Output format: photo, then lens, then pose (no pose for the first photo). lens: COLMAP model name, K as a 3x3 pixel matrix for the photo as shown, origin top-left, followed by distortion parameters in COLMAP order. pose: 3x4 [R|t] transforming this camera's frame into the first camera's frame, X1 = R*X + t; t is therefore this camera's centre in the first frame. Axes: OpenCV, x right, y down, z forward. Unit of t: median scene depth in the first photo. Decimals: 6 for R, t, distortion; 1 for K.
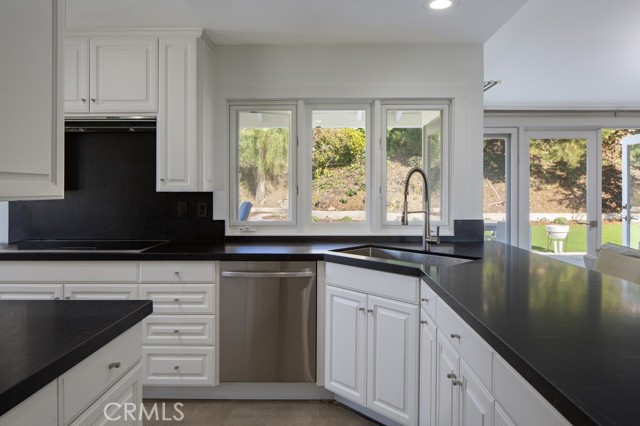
lens RADIAL K [[440.7, 0, 321.2], [0, 440.7, 187.2], [0, 0, 1]] dist [-0.000635, 0.001950]
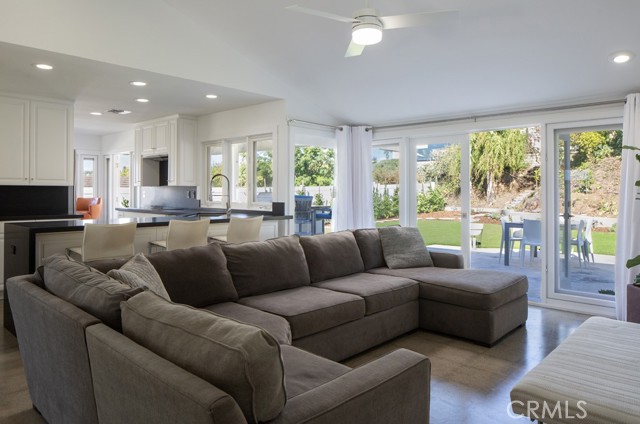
lens RADIAL K [[440.7, 0, 321.2], [0, 440.7, 186.2], [0, 0, 1]] dist [-0.000635, 0.001950]
pose [[0.734400, -0.002511, -0.678712, 1.595052], [-0.004263, 0.999956, -0.008312, 0.023473], [0.678703, 0.008998, 0.734358, -0.144724]]
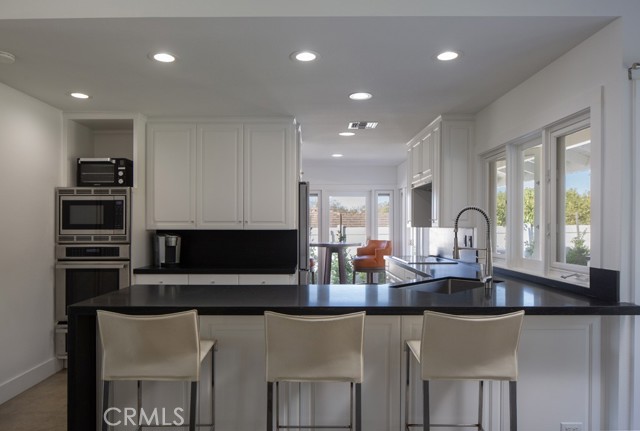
lens RADIAL K [[446.8, 0, 320.3], [0, 446.8, 230.5], [0, 0, 1]] dist [-0.007545, -0.004020]
pose [[0.026669, 0.012684, -0.999564, 1.042319], [0.003821, 0.999911, 0.012790, -0.001480], [0.999637, -0.004161, 0.026619, 0.500290]]
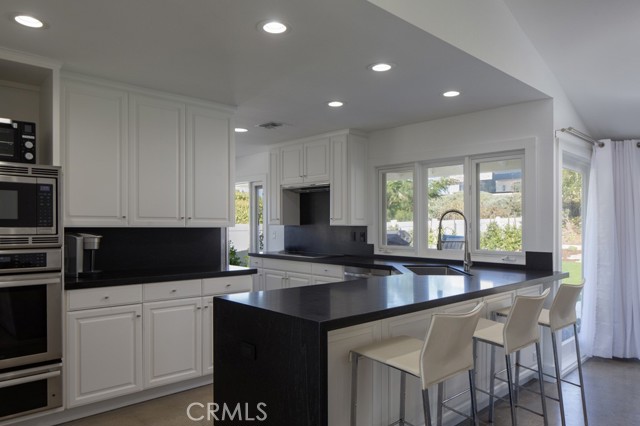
lens RADIAL K [[439.2, 0, 319.9], [0, 439.2, 222.9], [0, 0, 1]] dist [-0.001593, 0.000854]
pose [[0.691672, 0.003093, -0.722205, 0.759651], [-0.003902, 0.999992, 0.000545, -0.001258], [0.722201, 0.002441, 0.691679, -0.209020]]
